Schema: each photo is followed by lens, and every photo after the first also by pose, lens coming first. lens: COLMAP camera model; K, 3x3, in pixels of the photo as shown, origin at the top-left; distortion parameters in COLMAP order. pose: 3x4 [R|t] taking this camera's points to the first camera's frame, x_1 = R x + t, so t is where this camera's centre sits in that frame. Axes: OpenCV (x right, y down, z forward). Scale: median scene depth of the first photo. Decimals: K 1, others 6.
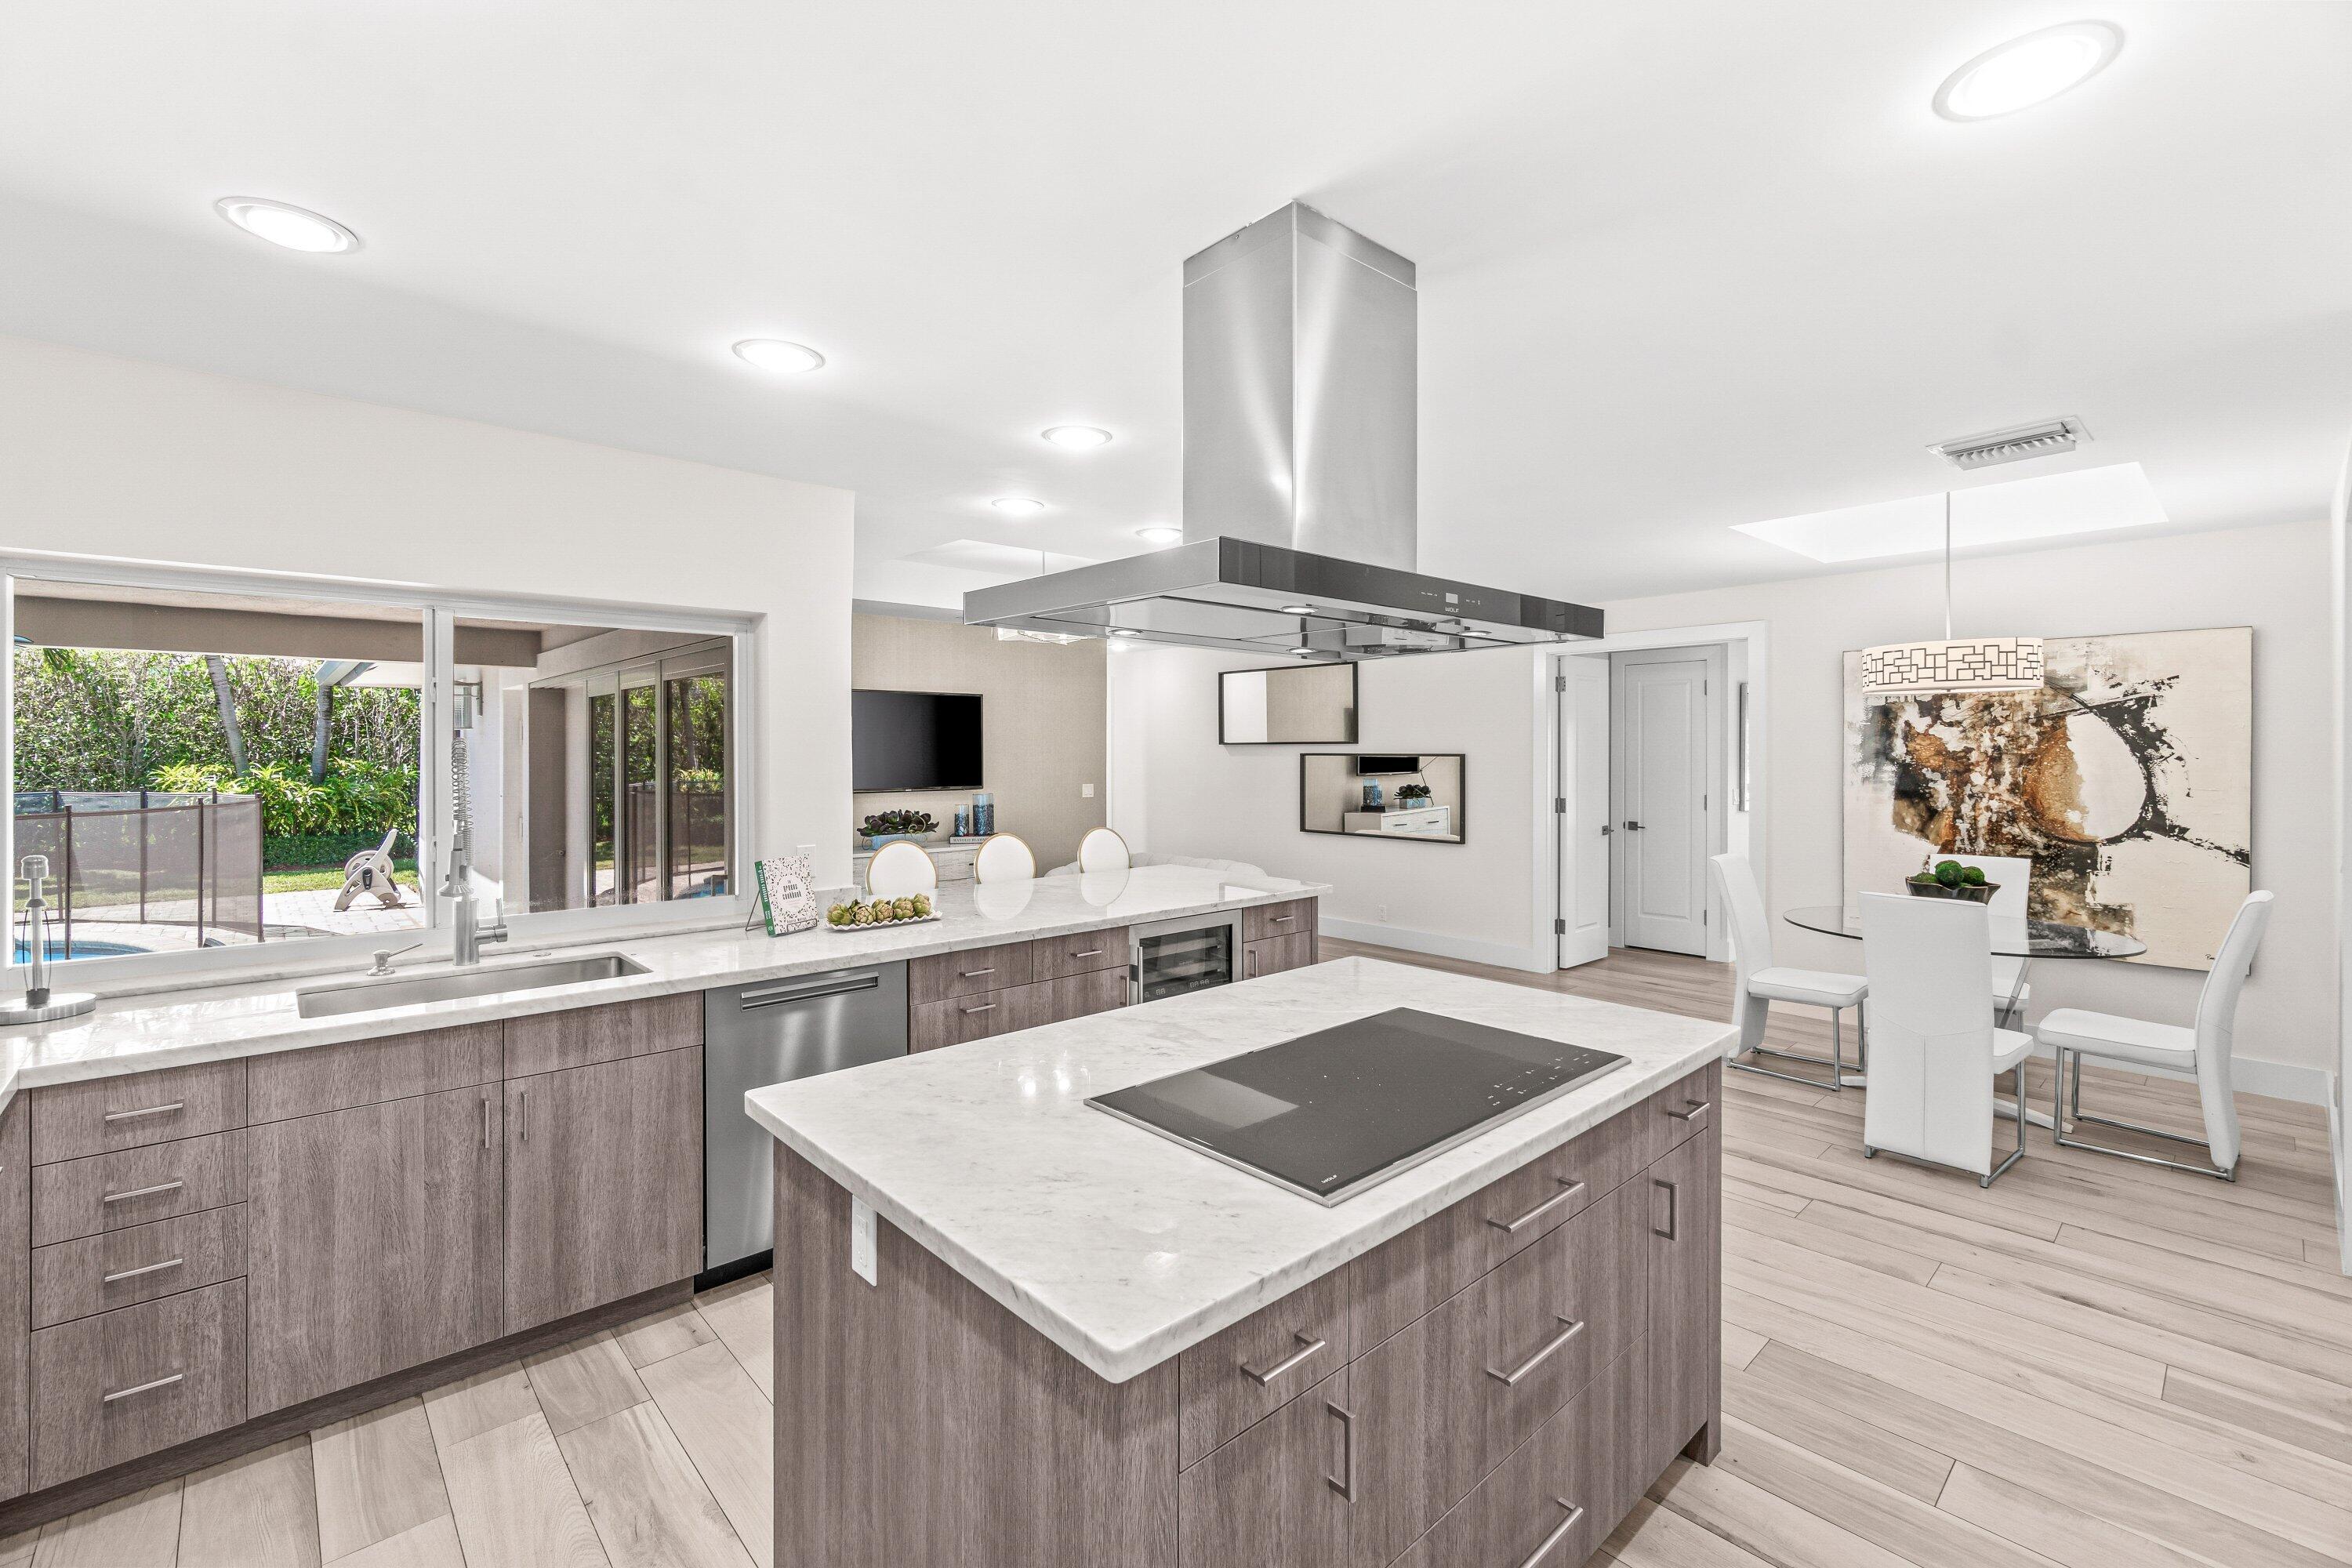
lens RADIAL K [[1021.1, 0, 1166.7], [0, 1021.1, 771.7], [0, 0, 1]] dist [-0.003779, -0.001272]
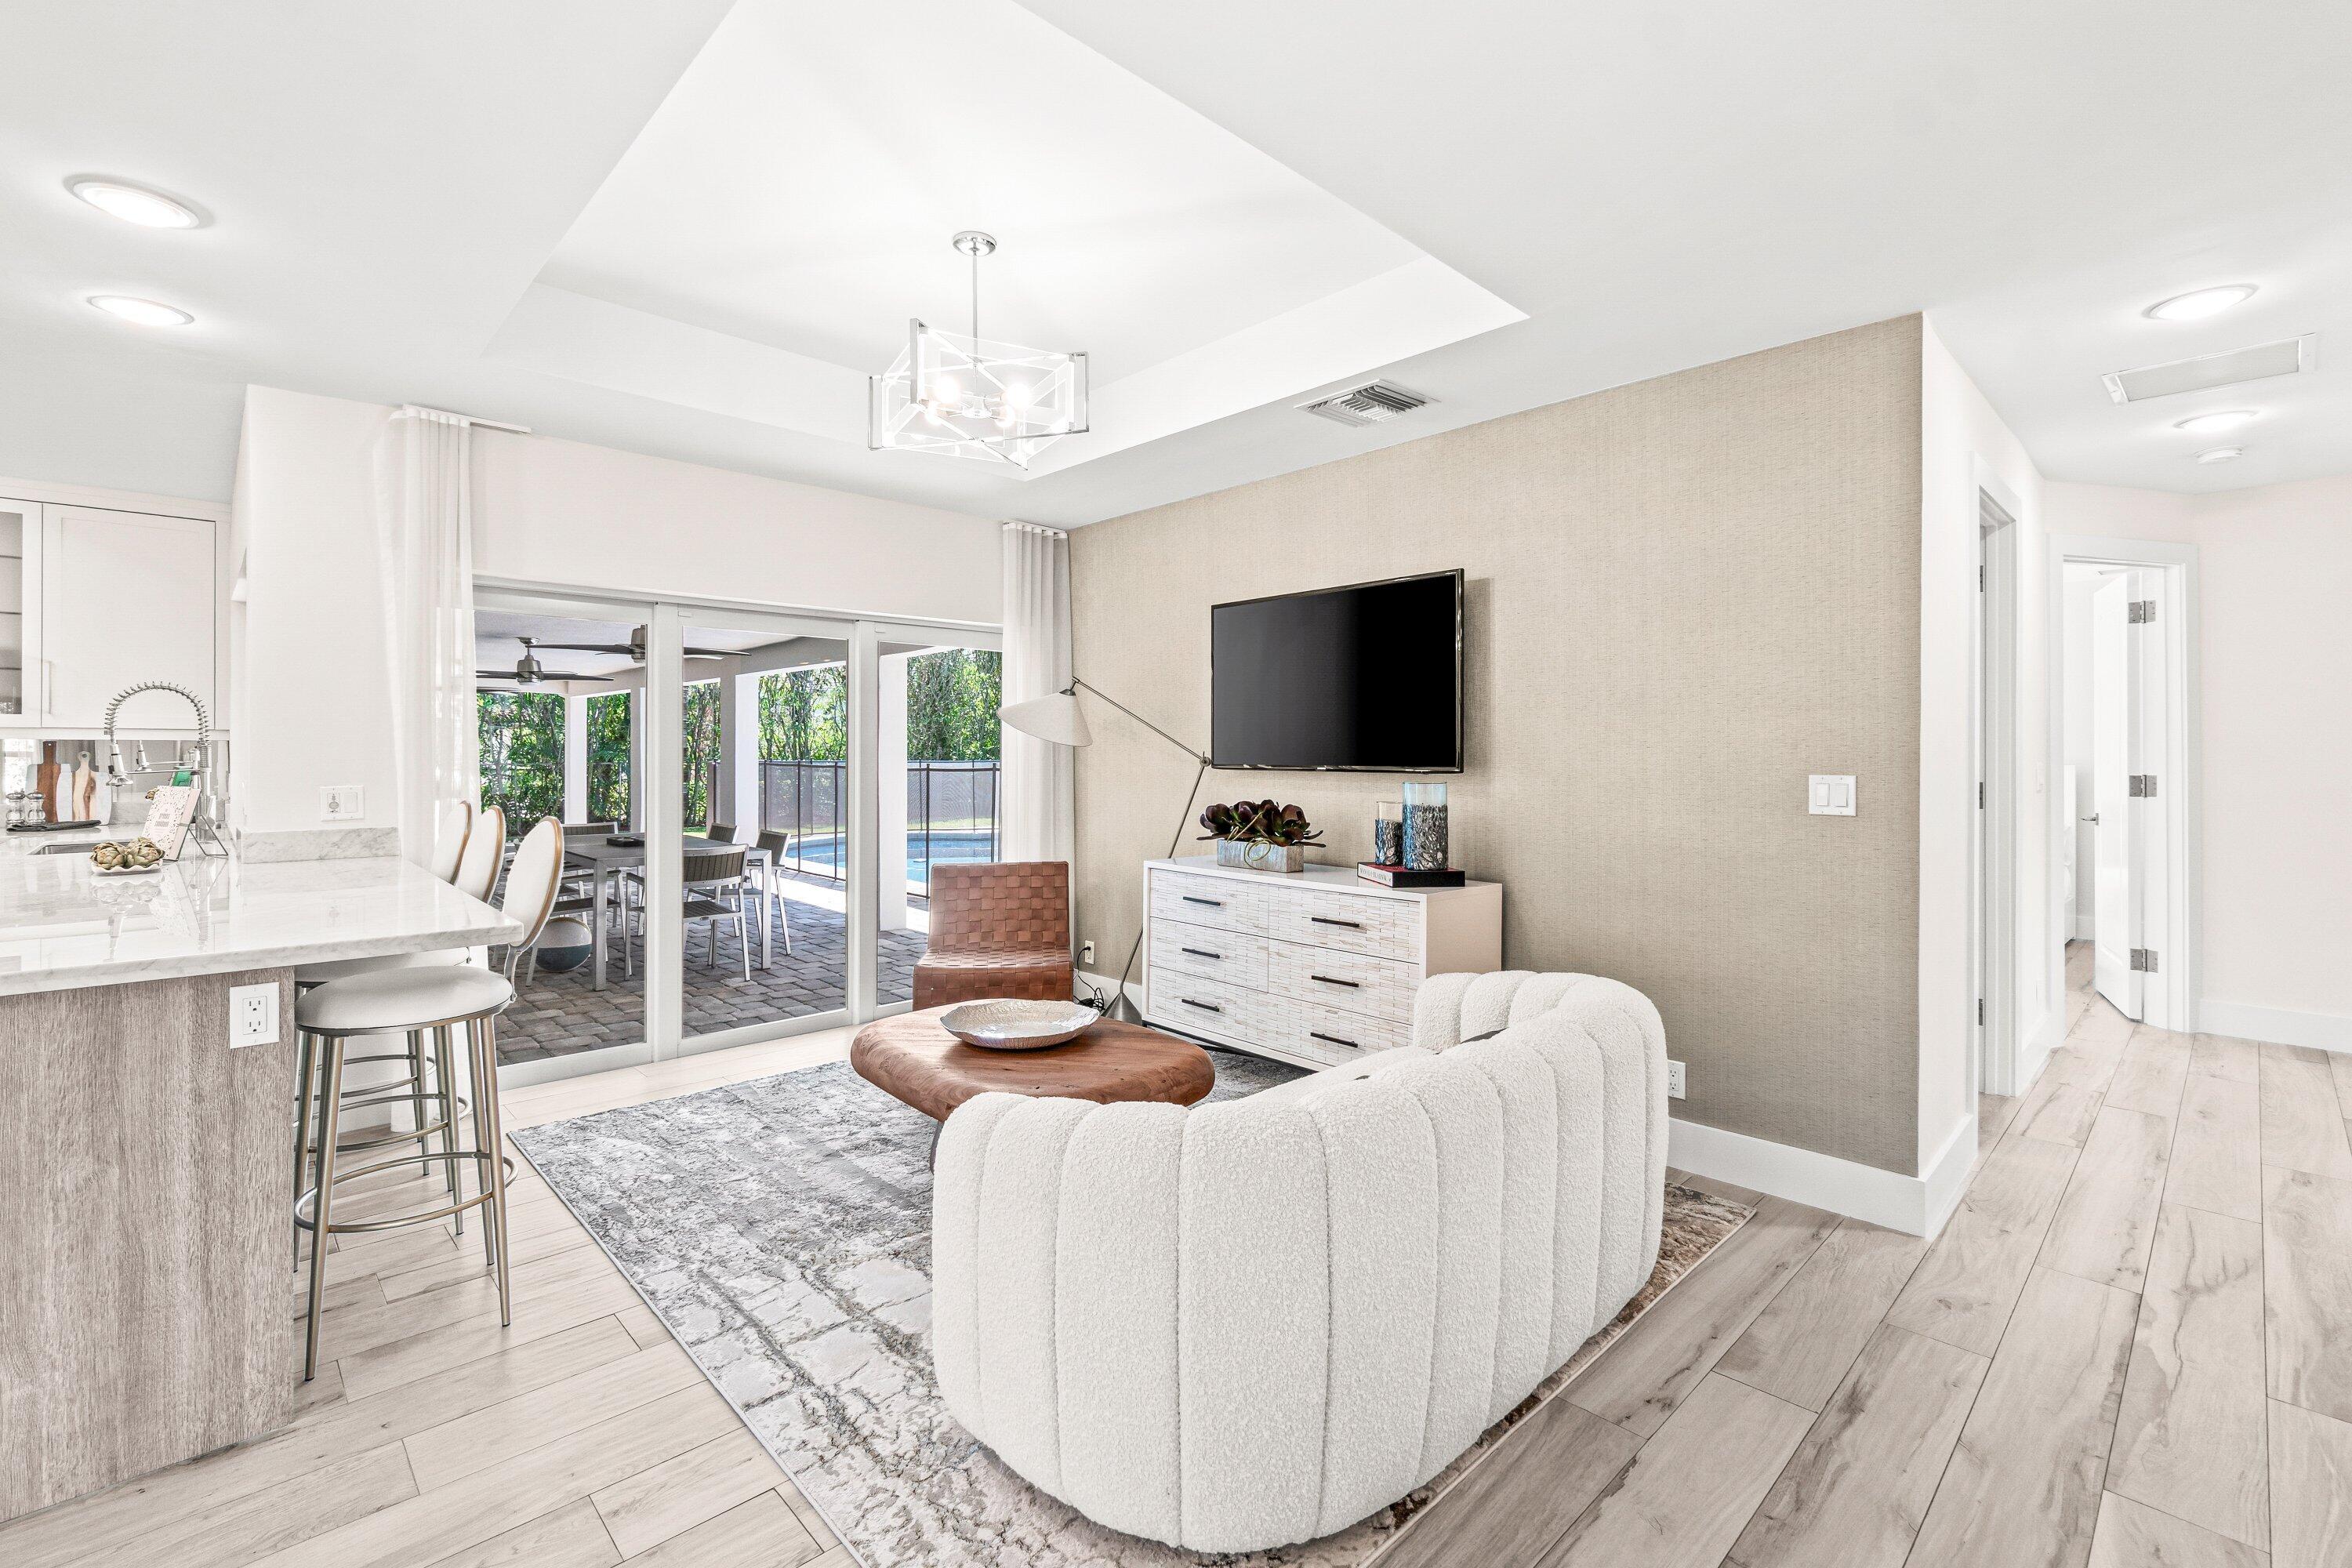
lens RADIAL K [[1021.1, 0, 1166.7], [0, 1021.1, 771.7], [0, 0, 1]] dist [-0.003779, -0.001272]
pose [[0.018335, 0.019081, -0.999650, 0.286198], [-0.026641, 0.999472, 0.018589, 0.011220], [0.999477, 0.026291, 0.018834, 0.867240]]
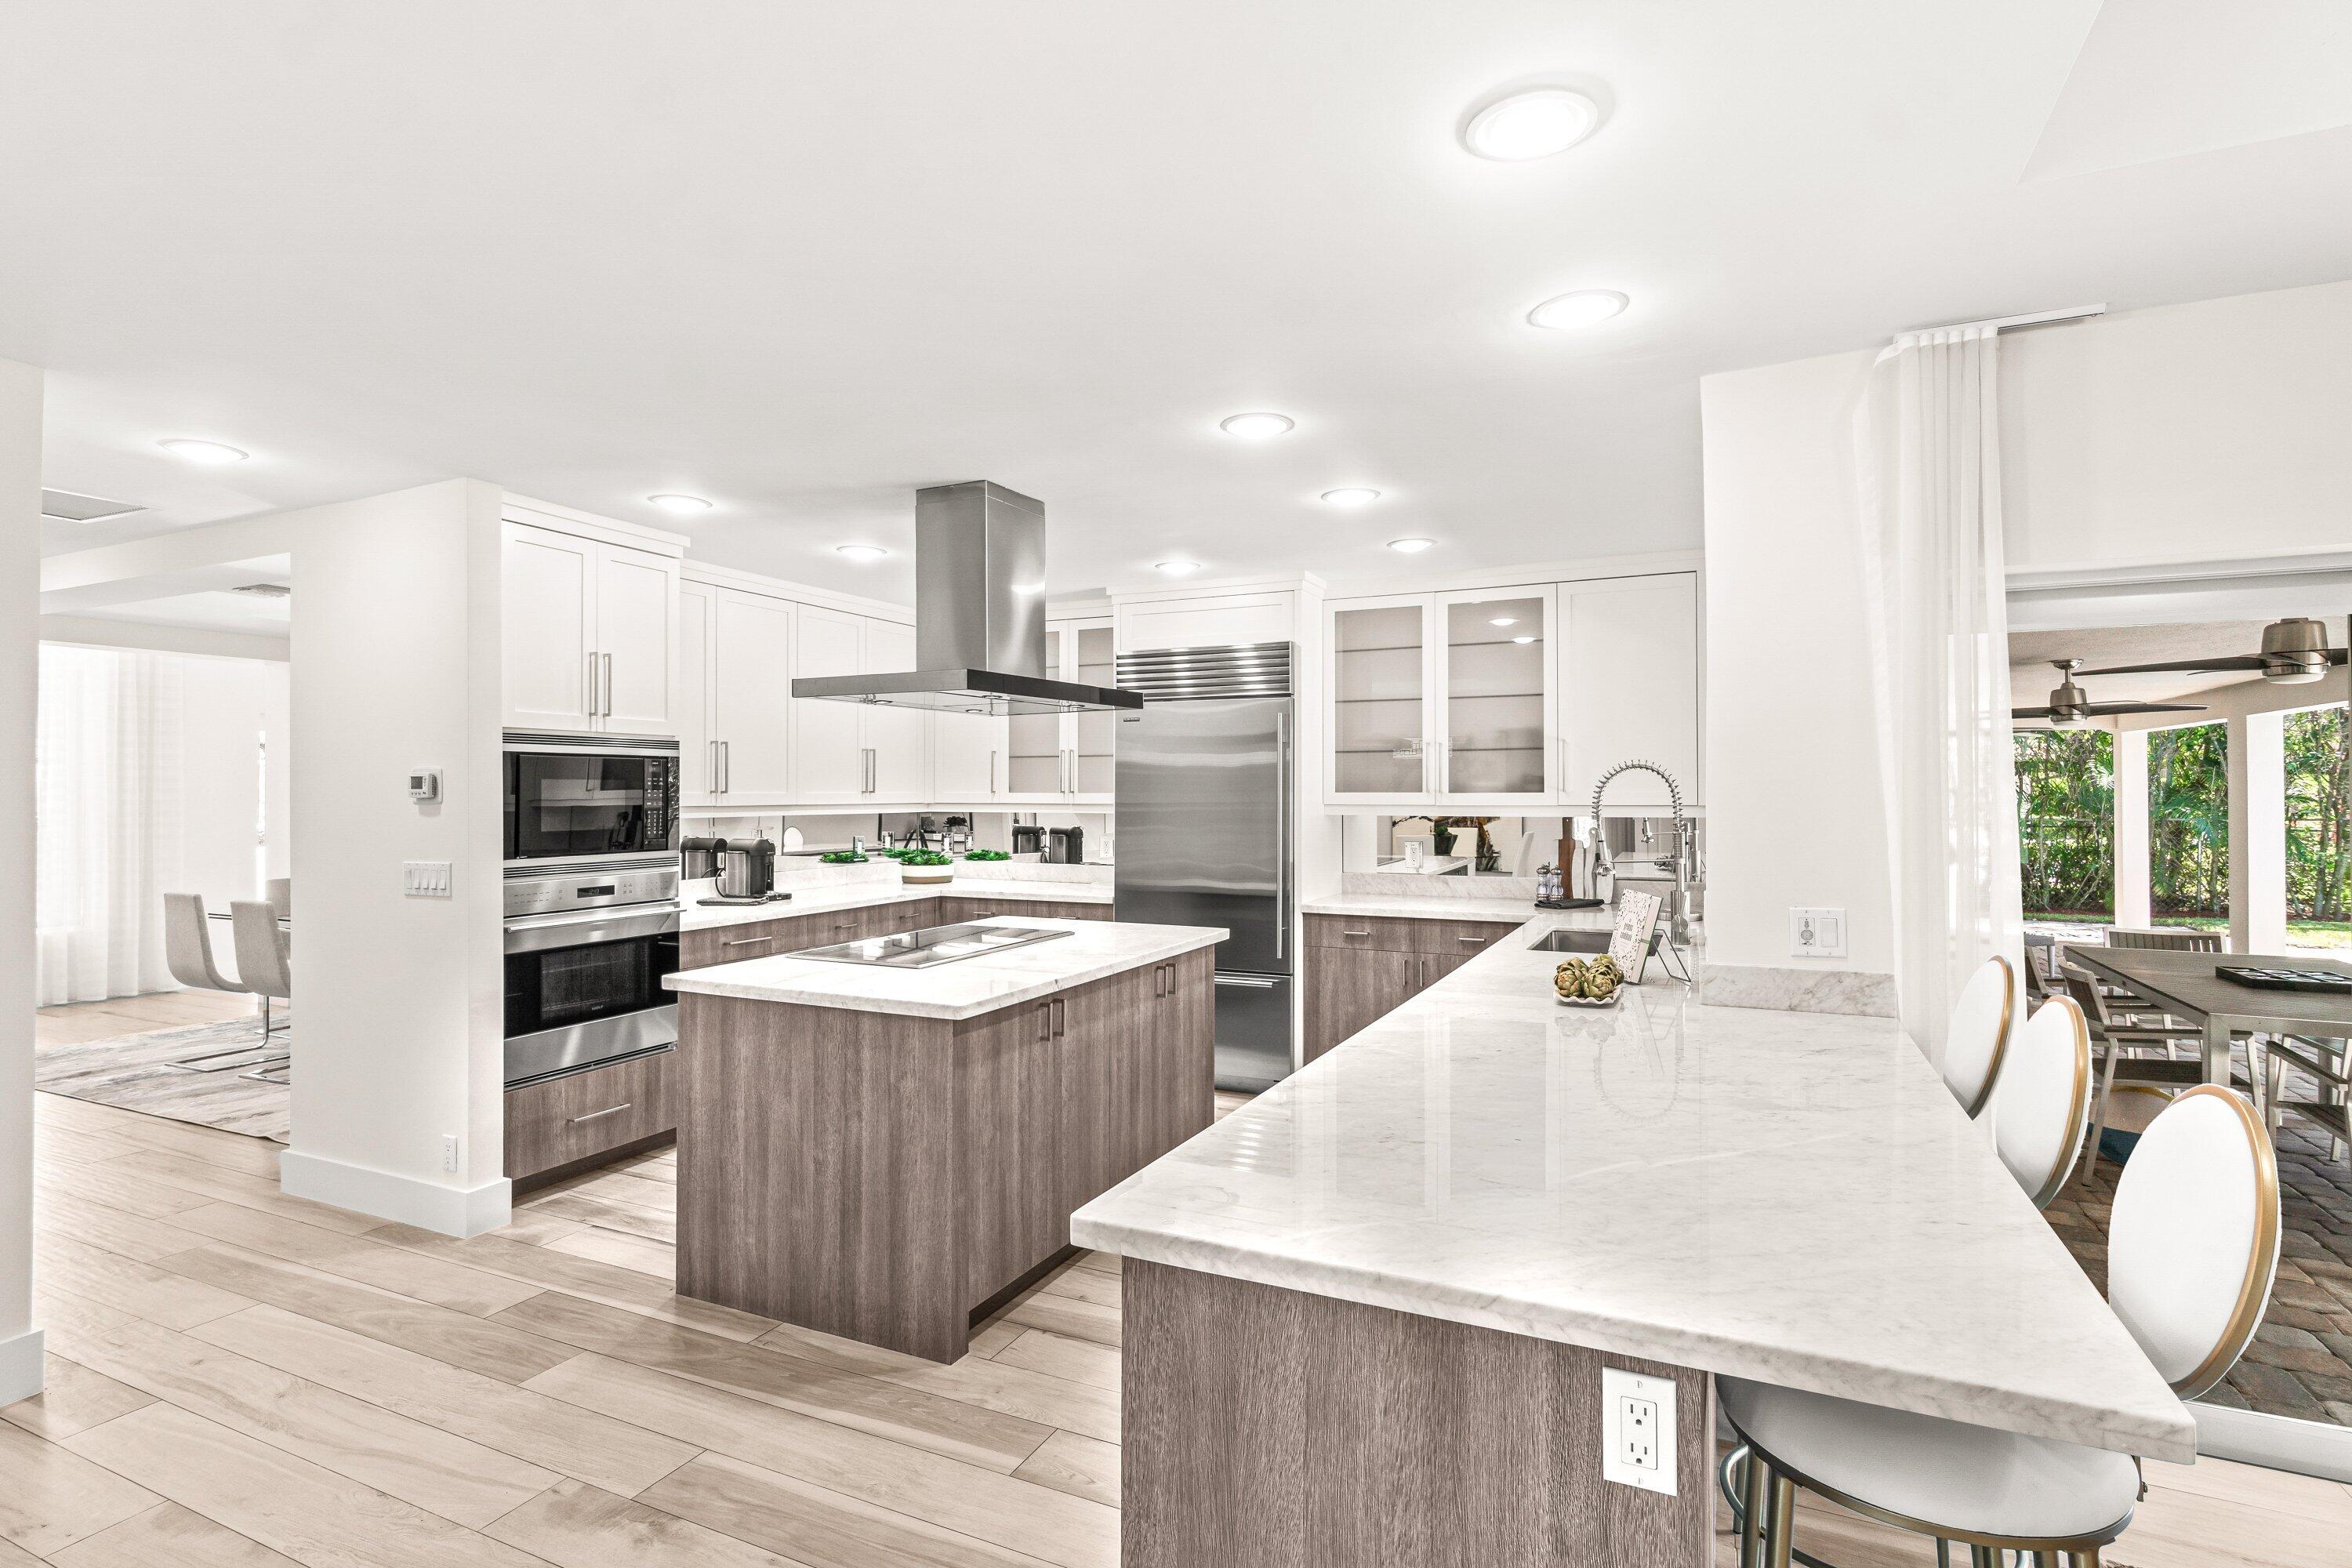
lens RADIAL K [[1170.2, 0, 1172.3], [0, 1170.2, 762.0], [0, 0, 1]] dist [0.004947, -0.000156]
pose [[-0.925742, -0.007301, -0.378086, 0.150945], [-0.005545, 0.999968, -0.005732, -0.006276], [0.378116, -0.003210, -0.925753, 0.771083]]
